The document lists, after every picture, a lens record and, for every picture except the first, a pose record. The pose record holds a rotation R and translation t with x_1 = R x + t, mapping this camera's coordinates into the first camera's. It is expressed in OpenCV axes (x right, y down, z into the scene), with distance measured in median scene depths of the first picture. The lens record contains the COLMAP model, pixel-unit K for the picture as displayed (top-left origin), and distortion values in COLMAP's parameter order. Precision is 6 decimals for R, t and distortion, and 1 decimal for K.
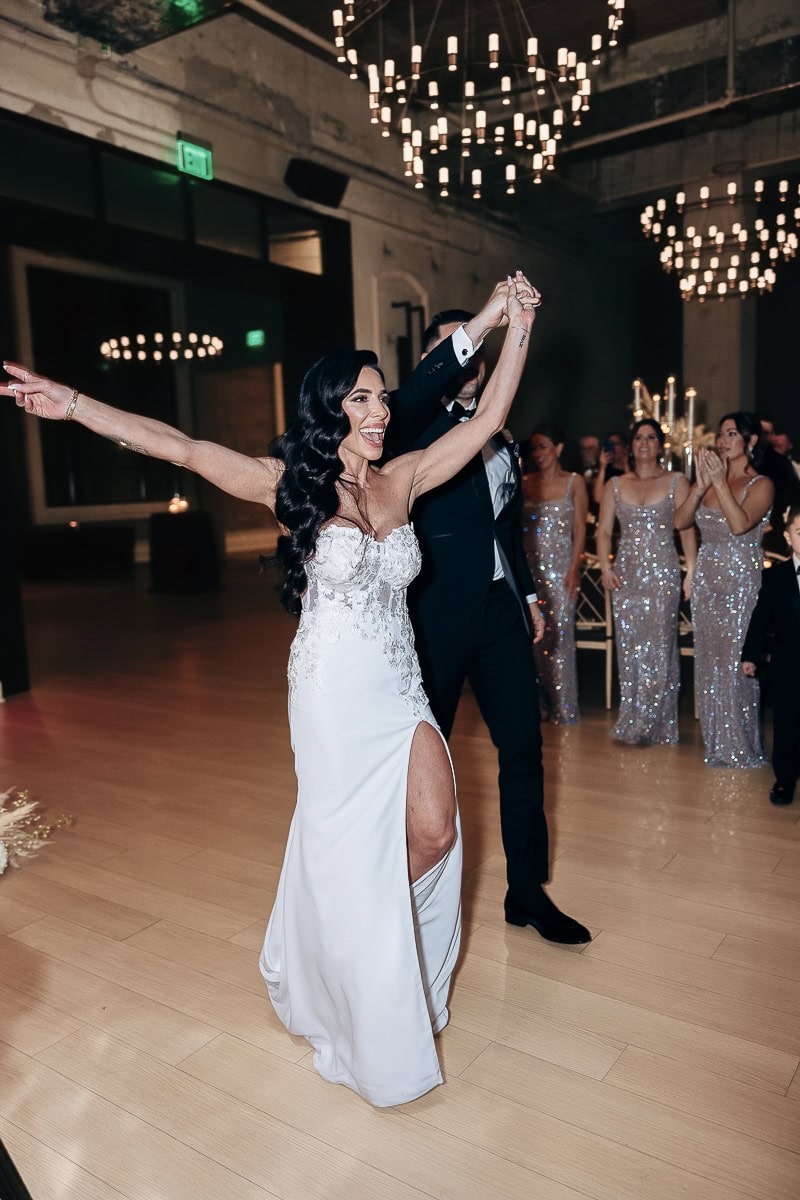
lens RADIAL K [[954.6, 0, 400.0], [0, 954.6, 600.0], [0, 0, 1]] dist [-0.007895, -0.000560]
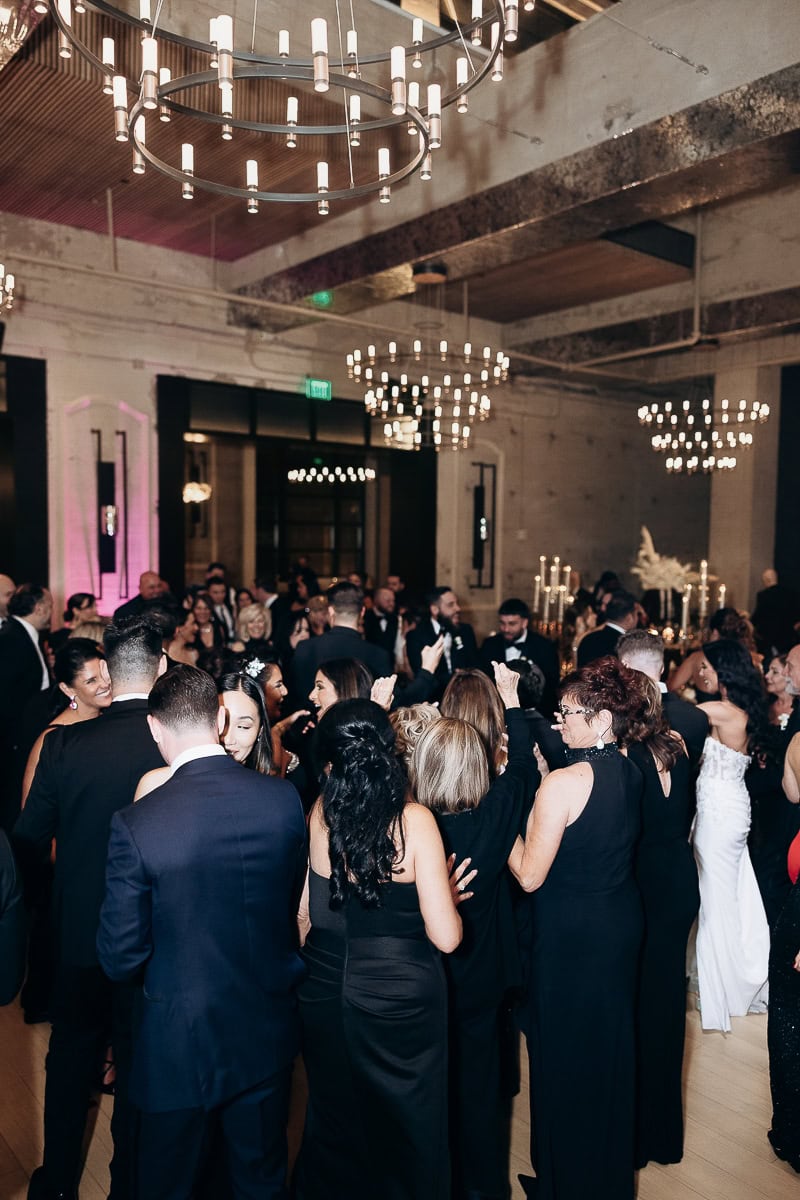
lens RADIAL K [[954.6, 0, 400.0], [0, 954.6, 600.0], [0, 0, 1]] dist [-0.007895, -0.000560]
pose [[0.963424, 0.068540, -0.259068, 0.317230], [-0.082140, 0.995734, -0.042028, -0.051984], [0.255082, 0.061771, 0.964944, -0.430922]]
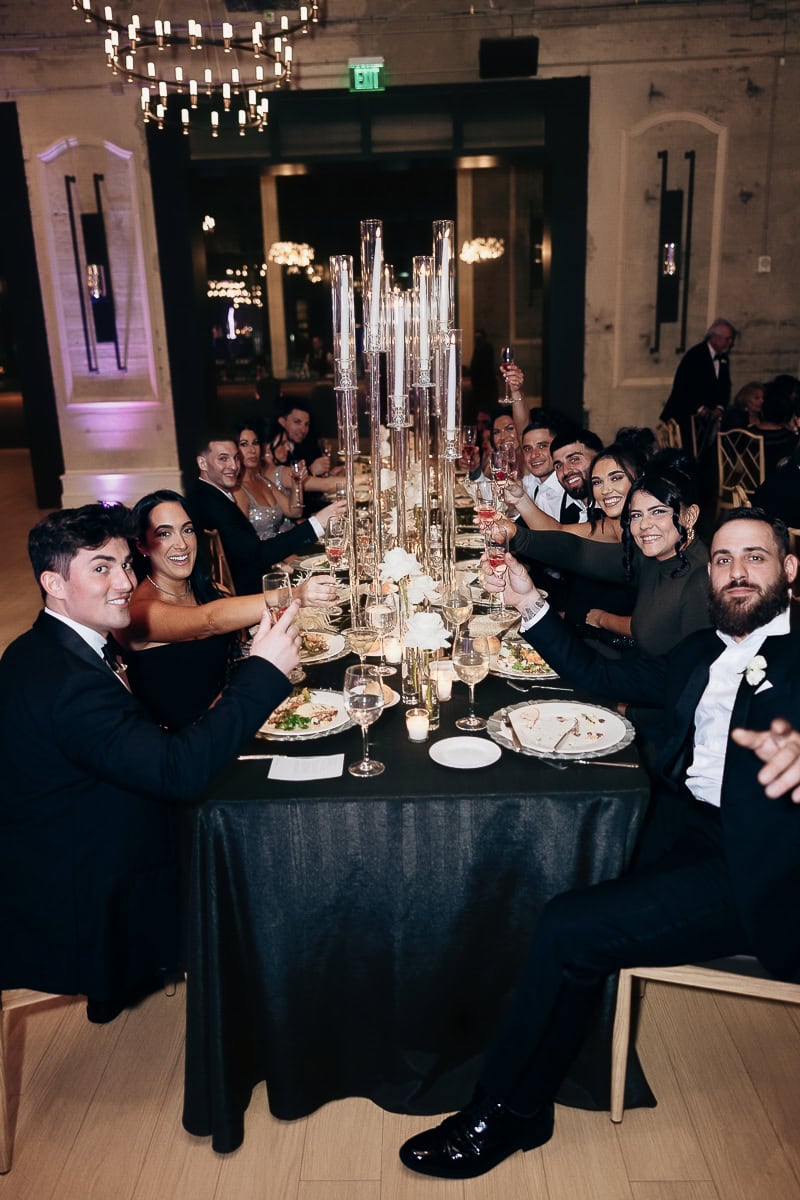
lens RADIAL K [[954.6, 0, 400.0], [0, 954.6, 600.0], [0, 0, 1]] dist [-0.007895, -0.000560]
pose [[0.547653, 0.279745, -0.788555, 0.824008], [-0.085635, 0.956243, 0.279760, -0.163434], [0.832311, -0.085684, 0.547646, 0.313557]]
